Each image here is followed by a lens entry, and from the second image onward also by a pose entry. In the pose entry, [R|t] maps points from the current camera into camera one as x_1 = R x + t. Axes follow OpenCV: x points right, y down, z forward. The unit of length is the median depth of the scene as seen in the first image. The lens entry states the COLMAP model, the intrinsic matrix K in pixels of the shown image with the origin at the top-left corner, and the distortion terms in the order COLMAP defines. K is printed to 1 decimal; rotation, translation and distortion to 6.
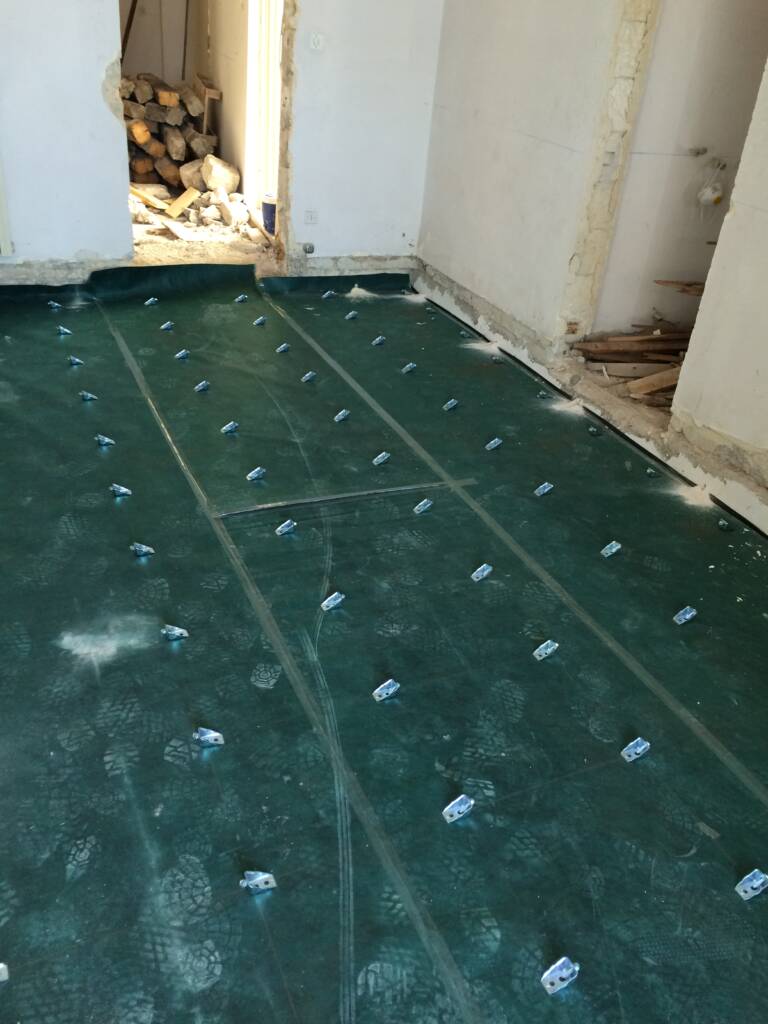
lens RADIAL K [[852.9, 0, 384.0], [0, 852.9, 512.0], [0, 0, 1]] dist [0.007114, -0.010037]
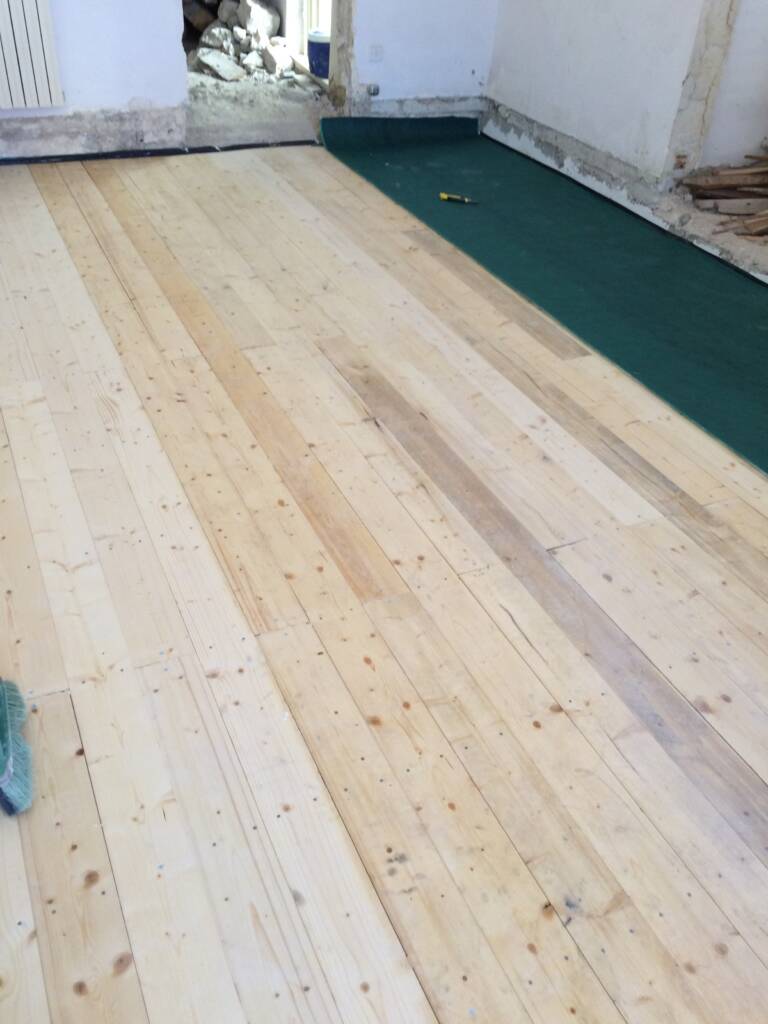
lens RADIAL K [[852.9, 0, 384.0], [0, 852.9, 512.0], [0, 0, 1]] dist [0.007114, -0.010037]
pose [[0.999300, -0.037355, -0.002125, -0.100718], [0.037323, 0.991209, 0.126933, 0.027524], [-0.002636, -0.126923, 0.991909, 0.033493]]
